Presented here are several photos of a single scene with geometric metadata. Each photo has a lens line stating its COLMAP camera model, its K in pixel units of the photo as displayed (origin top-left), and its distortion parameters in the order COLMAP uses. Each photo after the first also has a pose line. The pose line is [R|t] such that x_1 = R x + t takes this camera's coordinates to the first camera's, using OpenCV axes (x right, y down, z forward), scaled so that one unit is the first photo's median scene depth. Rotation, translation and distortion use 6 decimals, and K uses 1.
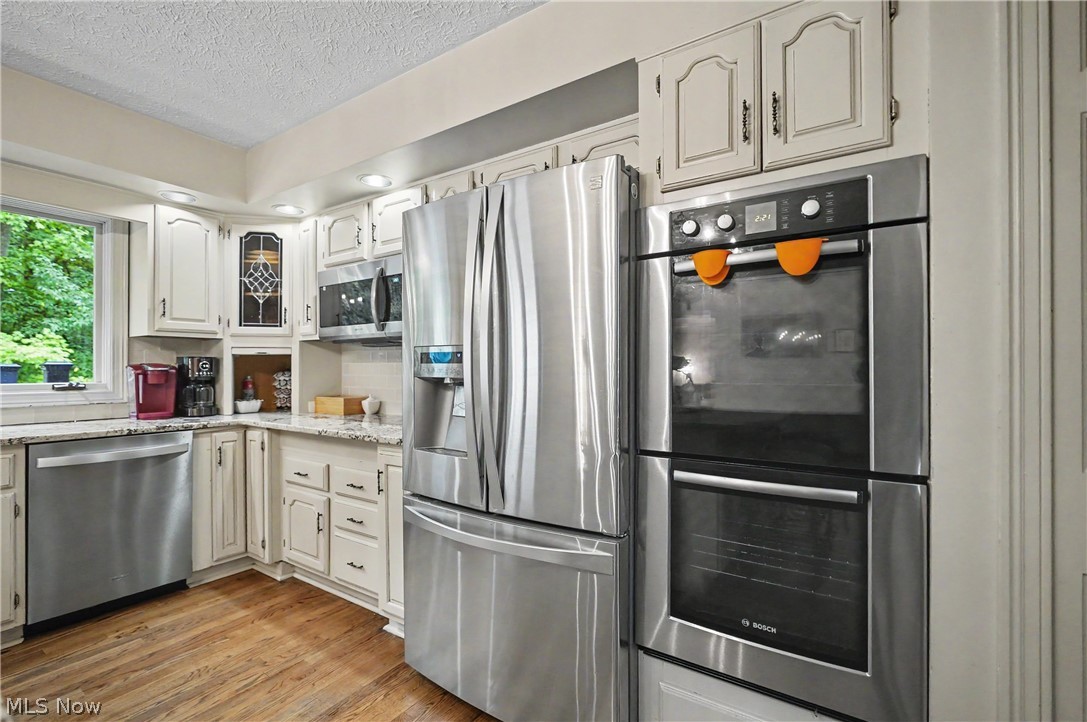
lens RADIAL K [[494.5, 0, 537.4], [0, 494.5, 366.2], [0, 0, 1]] dist [0.000202, 0.001456]
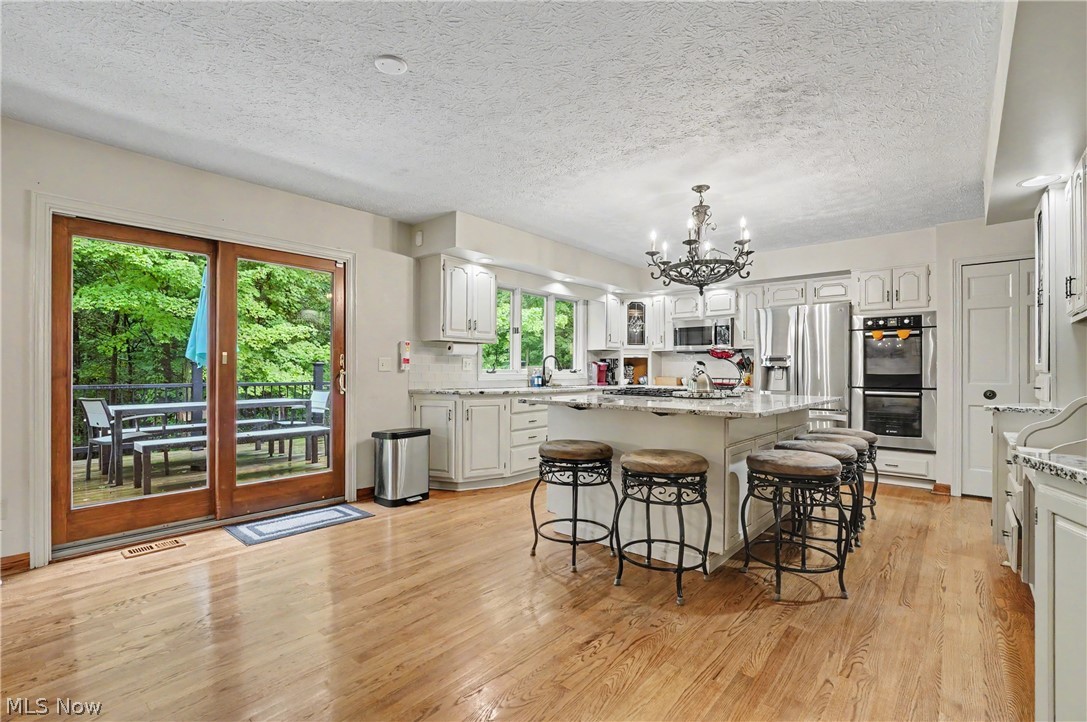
lens RADIAL K [[494.5, 0, 548.6], [0, 494.5, 366.1], [0, 0, 1]] dist [0.000202, 0.001456]
pose [[0.995760, 0.001481, -0.091982, -0.823009], [-0.001343, 0.999998, 0.001570, 0.013285], [0.091984, -0.001440, 0.995759, -1.362329]]
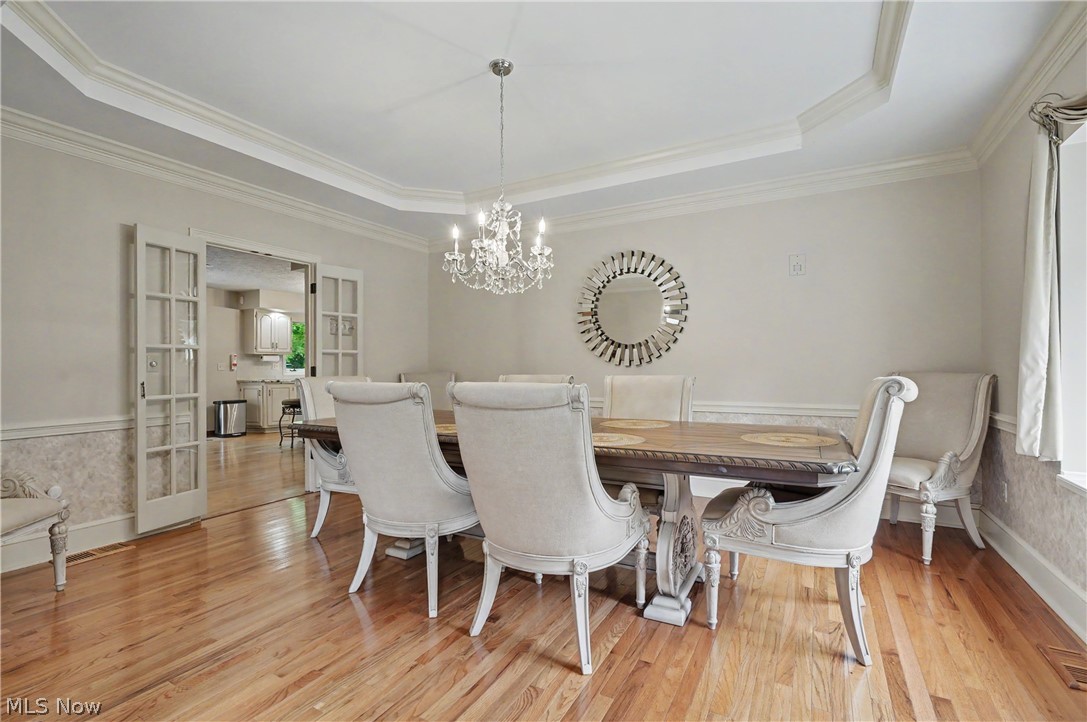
lens RADIAL K [[494.5, 0, 542.4], [0, 494.5, 367.0], [0, 0, 1]] dist [0.000202, 0.001456]
pose [[0.996066, -0.004474, 0.088499, 0.165207], [0.003911, 0.999971, 0.006533, -0.000048], [-0.088525, -0.006161, 0.996055, -2.973068]]
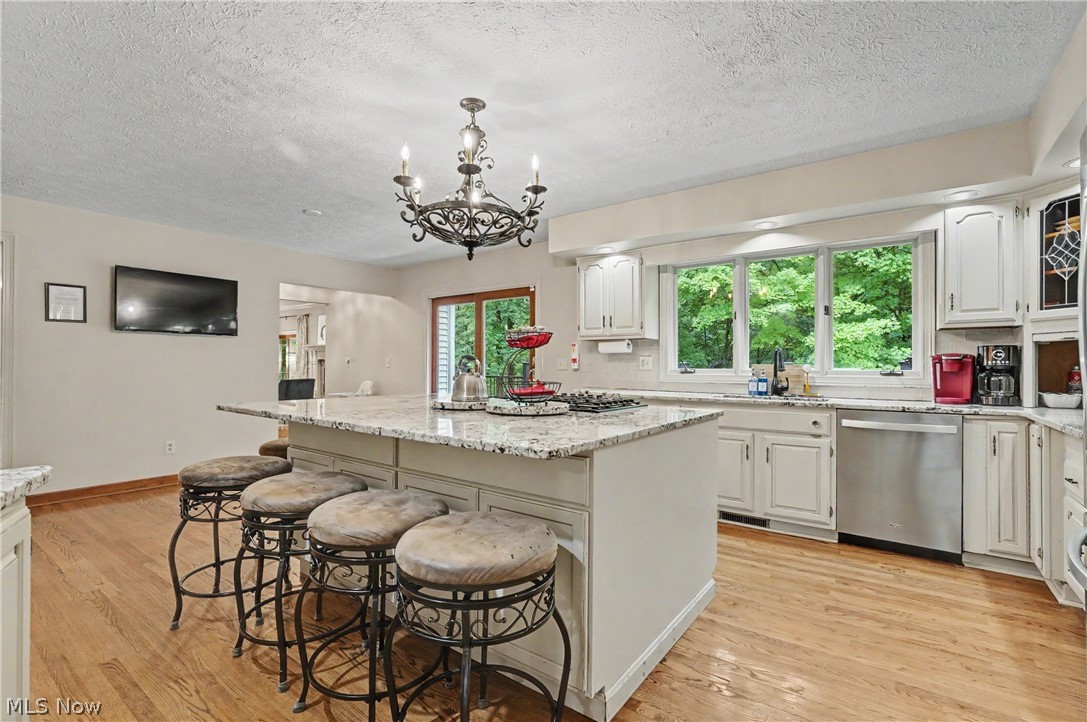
lens RADIAL K [[494.5, 0, 543.7], [0, 494.5, 360.5], [0, 0, 1]] dist [0.000202, 0.001456]
pose [[-0.032656, -0.014149, -0.999367, 0.360512], [-0.000280, 0.999900, -0.014147, 0.026678], [0.999467, -0.000182, -0.032657, 0.134951]]
